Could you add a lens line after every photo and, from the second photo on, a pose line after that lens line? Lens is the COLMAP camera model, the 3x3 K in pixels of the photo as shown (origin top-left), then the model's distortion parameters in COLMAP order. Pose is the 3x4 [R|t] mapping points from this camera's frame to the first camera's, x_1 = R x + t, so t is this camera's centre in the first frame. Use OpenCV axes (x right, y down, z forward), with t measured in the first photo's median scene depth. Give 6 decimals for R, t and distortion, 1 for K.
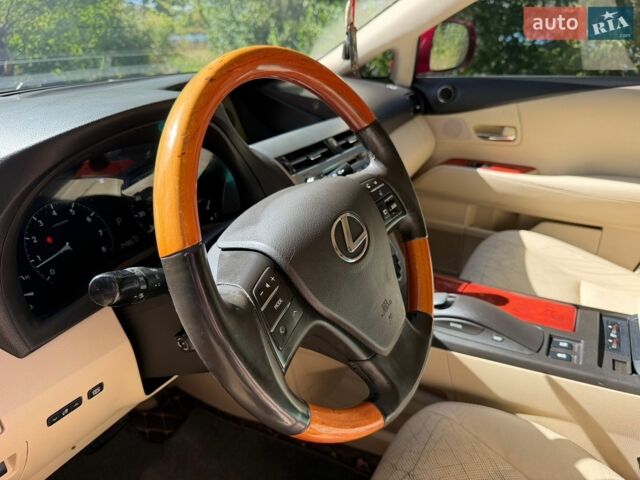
lens RADIAL K [[473.1, 0, 320.0], [0, 473.1, 240.0], [0, 0, 1]] dist [-0.009057, -0.009915]
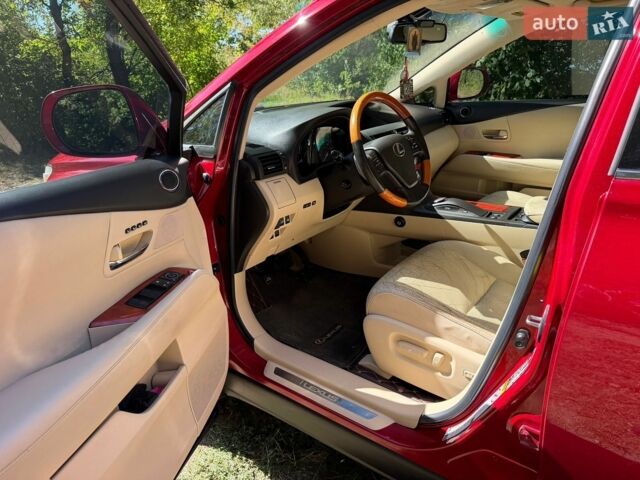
lens RADIAL K [[459.6, 0, 320.0], [0, 459.6, 240.0], [0, 0, 1]] dist [0.064964, -0.003980]
pose [[0.990292, 0.024593, -0.136808, -0.008184], [-0.032237, 0.998023, -0.053945, 0.277483], [0.135211, 0.057832, 0.989128, -0.749564]]
